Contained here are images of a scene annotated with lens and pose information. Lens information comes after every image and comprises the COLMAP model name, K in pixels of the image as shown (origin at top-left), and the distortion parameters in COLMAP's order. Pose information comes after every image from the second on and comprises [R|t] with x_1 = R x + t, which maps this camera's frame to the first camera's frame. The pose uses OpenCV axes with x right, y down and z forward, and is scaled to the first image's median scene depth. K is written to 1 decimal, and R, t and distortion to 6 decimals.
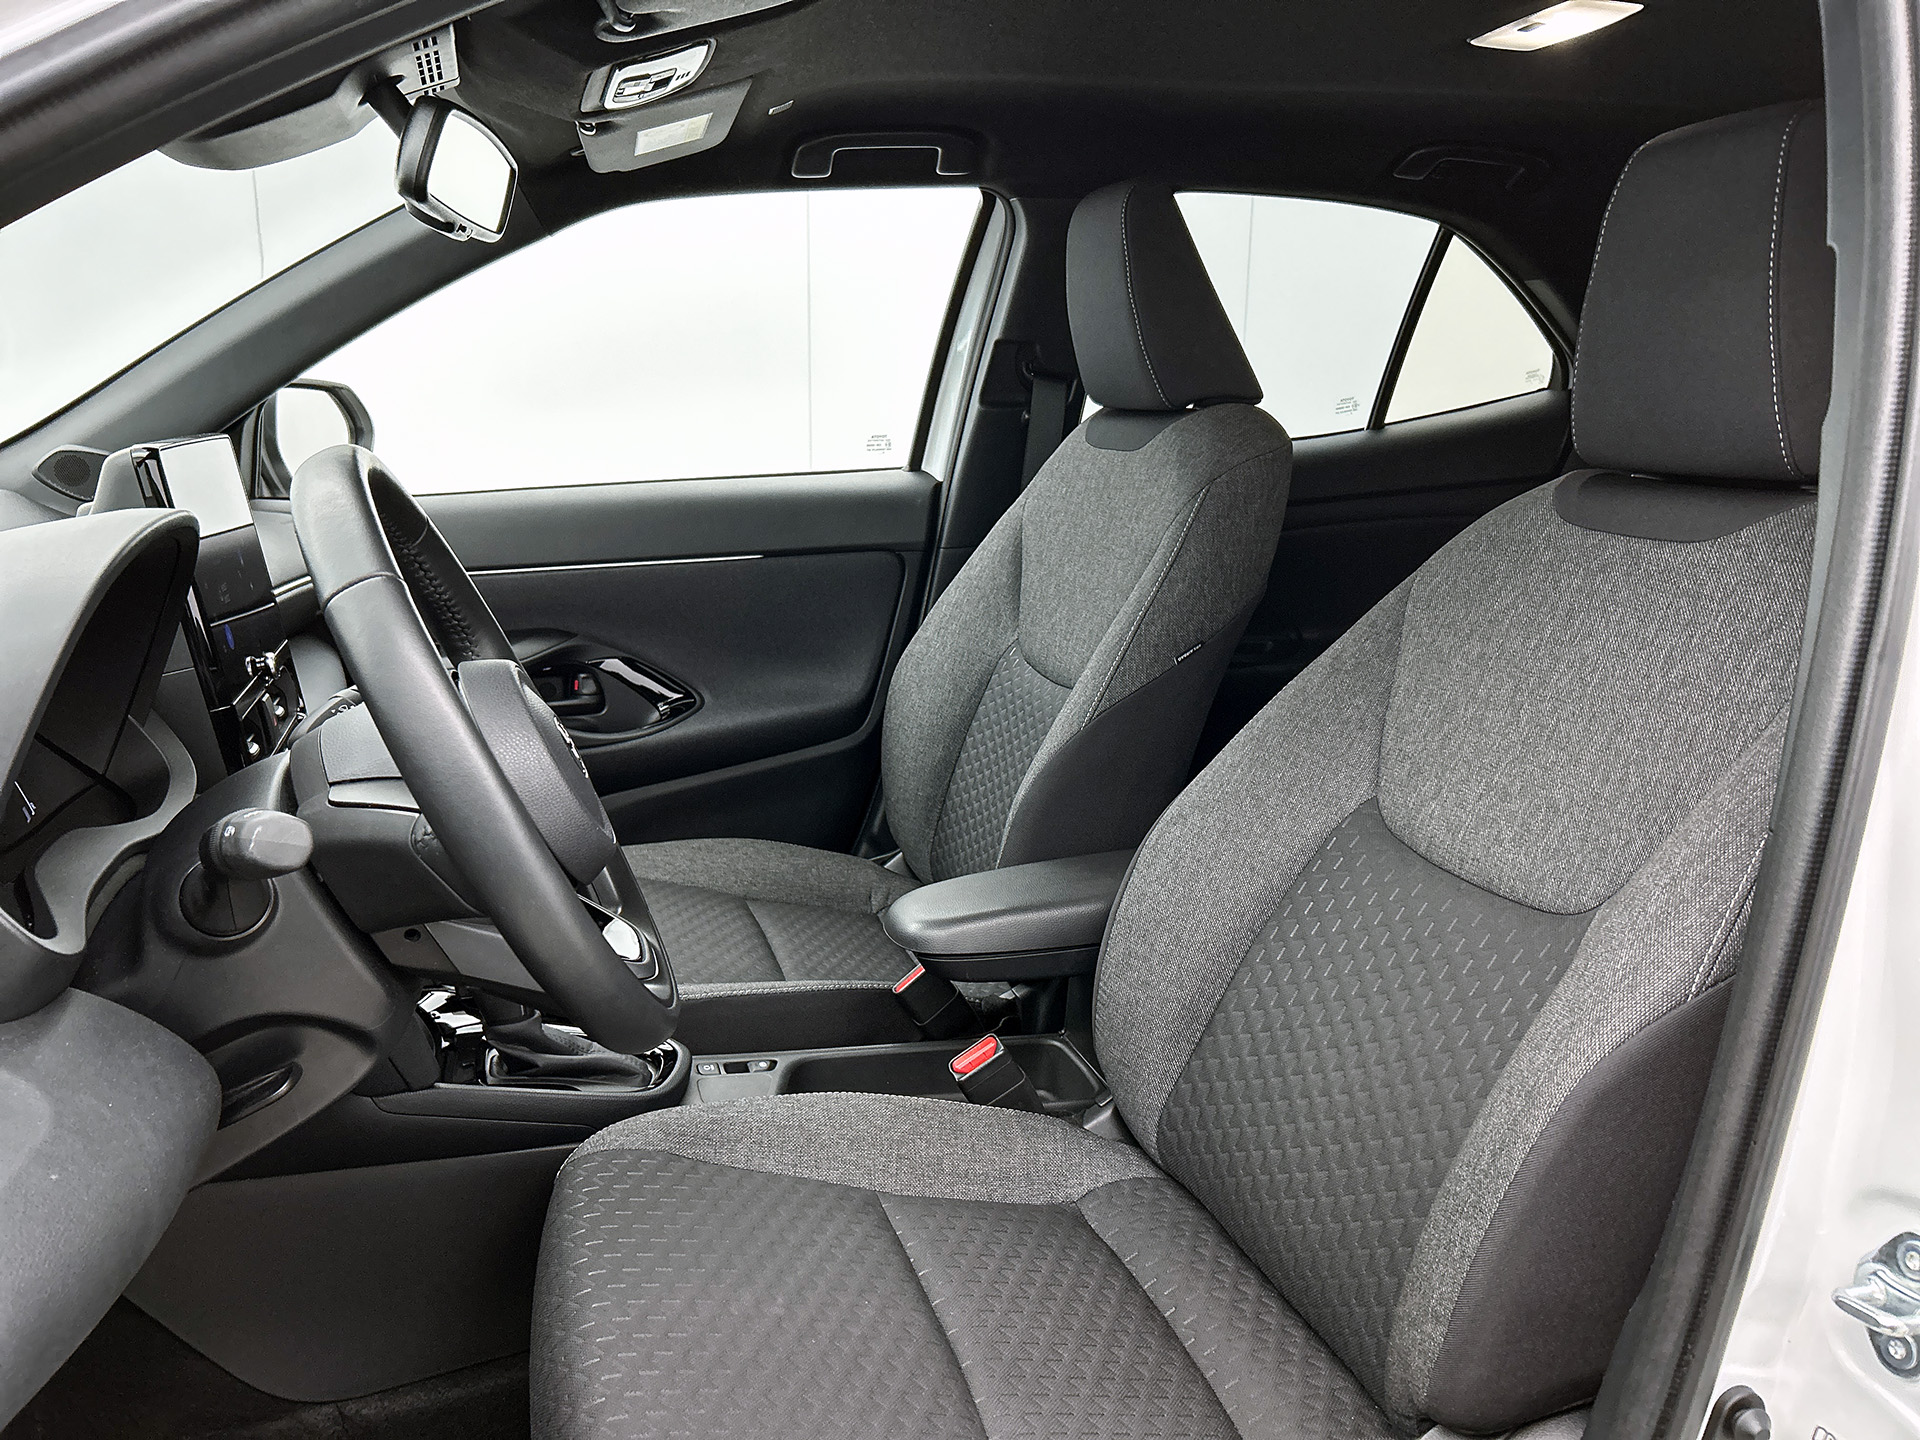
lens RADIAL K [[1499.3, 0, 972.6], [0, 1499.3, 733.3], [0, 0, 1]] dist [0.059848, -0.075729]
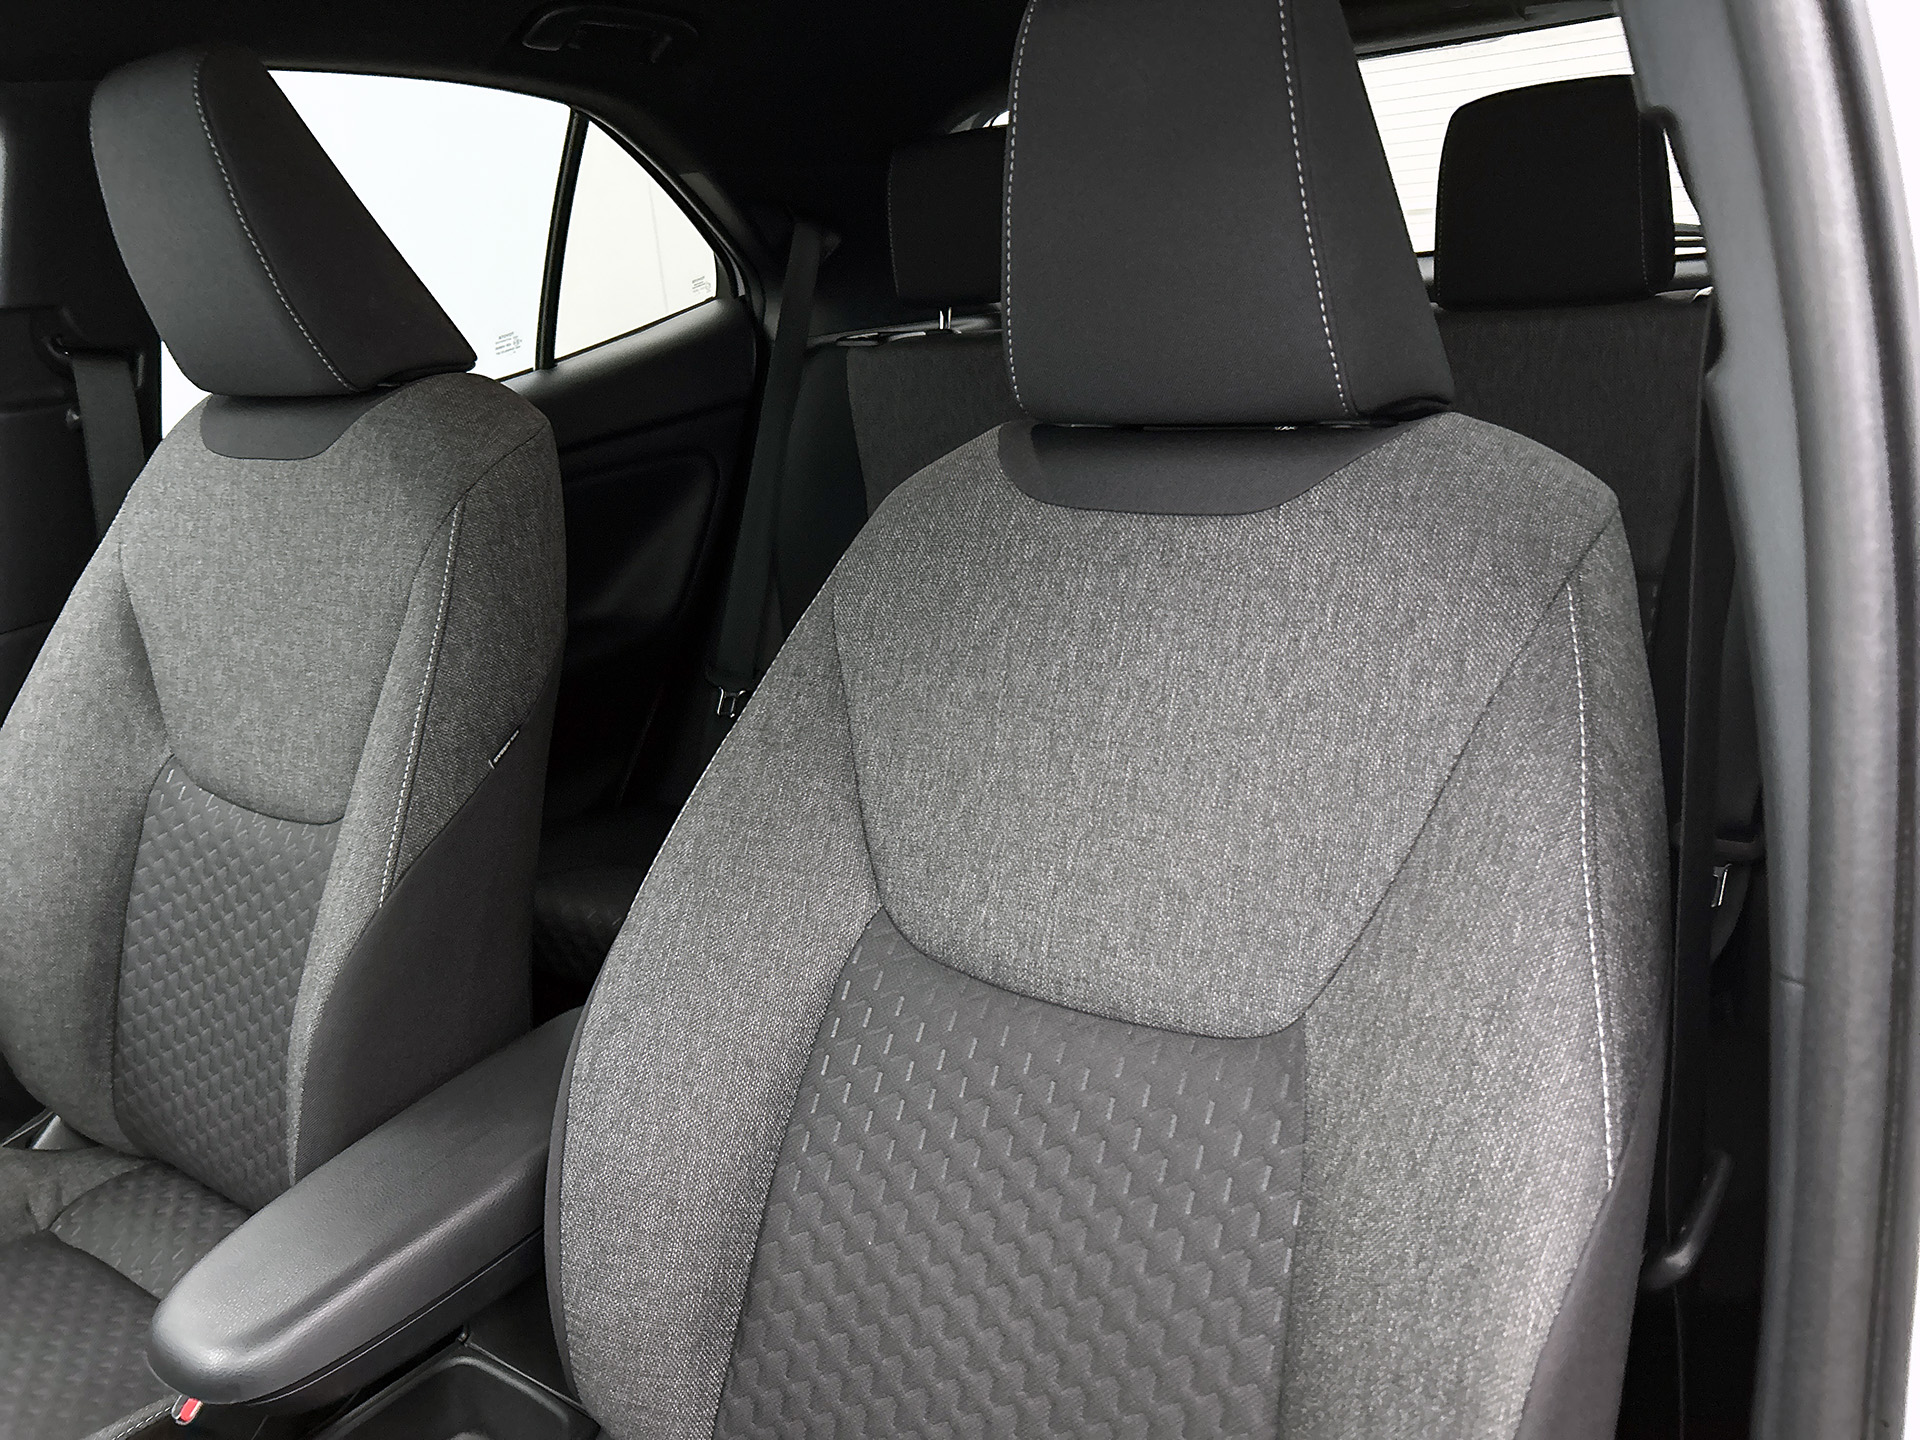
lens RADIAL K [[1499.3, 0, 969.6], [0, 1499.3, 716.3], [0, 0, 1]] dist [0.059848, -0.075729]
pose [[0.802856, -0.249392, 0.541503, -0.066980], [0.218638, 0.968182, 0.121738, -0.124894], [-0.554635, 0.020655, 0.831838, 0.364299]]
